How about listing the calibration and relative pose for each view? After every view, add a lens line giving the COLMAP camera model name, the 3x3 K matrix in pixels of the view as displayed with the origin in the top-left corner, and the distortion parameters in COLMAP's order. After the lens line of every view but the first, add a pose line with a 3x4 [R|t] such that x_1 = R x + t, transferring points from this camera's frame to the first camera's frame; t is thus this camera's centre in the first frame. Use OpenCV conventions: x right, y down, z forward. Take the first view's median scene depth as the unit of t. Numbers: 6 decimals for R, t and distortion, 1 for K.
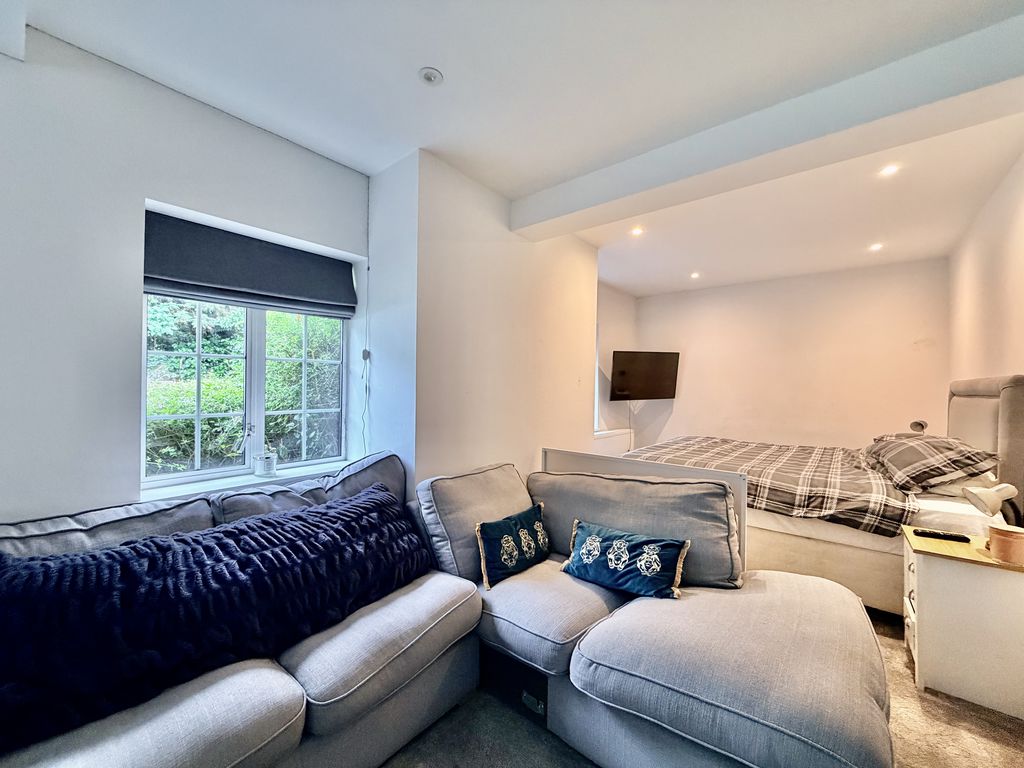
lens RADIAL K [[409.5, 0, 512.5], [0, 409.5, 385.5], [0, 0, 1]] dist [-0.000448, -0.000030]
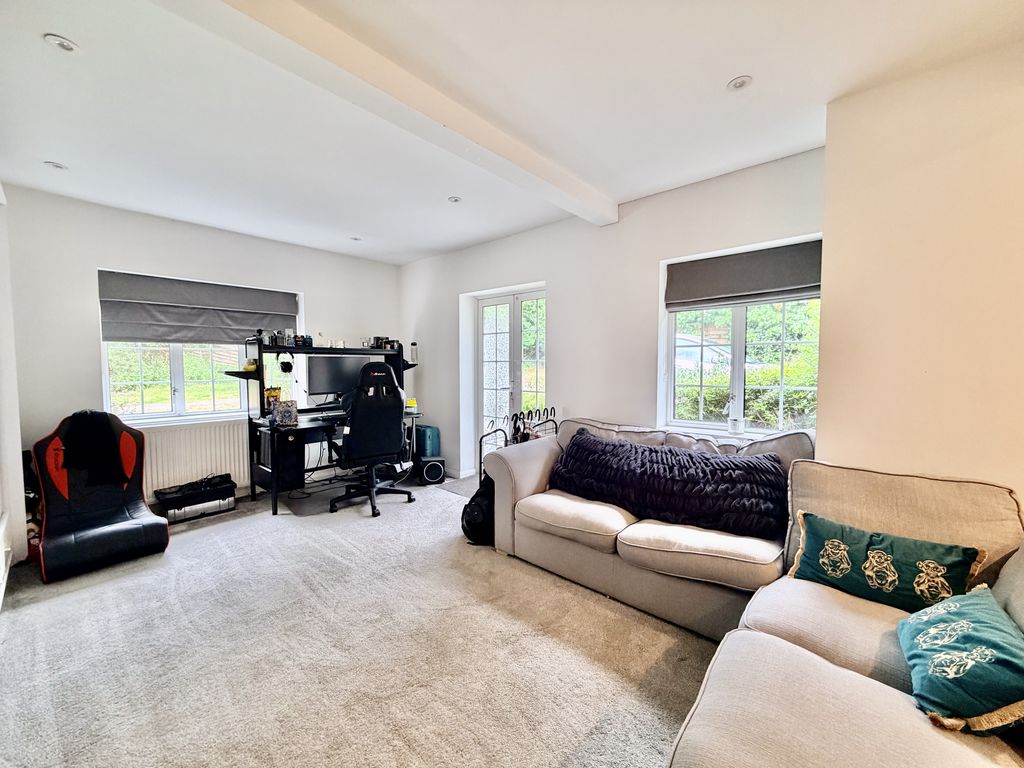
lens RADIAL K [[409.5, 0, 512.6], [0, 409.5, 386.3], [0, 0, 1]] dist [-0.000448, -0.000030]
pose [[-0.023881, 0.038005, -0.998992, 0.884067], [0.000659, 0.999278, 0.038000, 0.021869], [0.999715, 0.000249, -0.023889, 0.385368]]
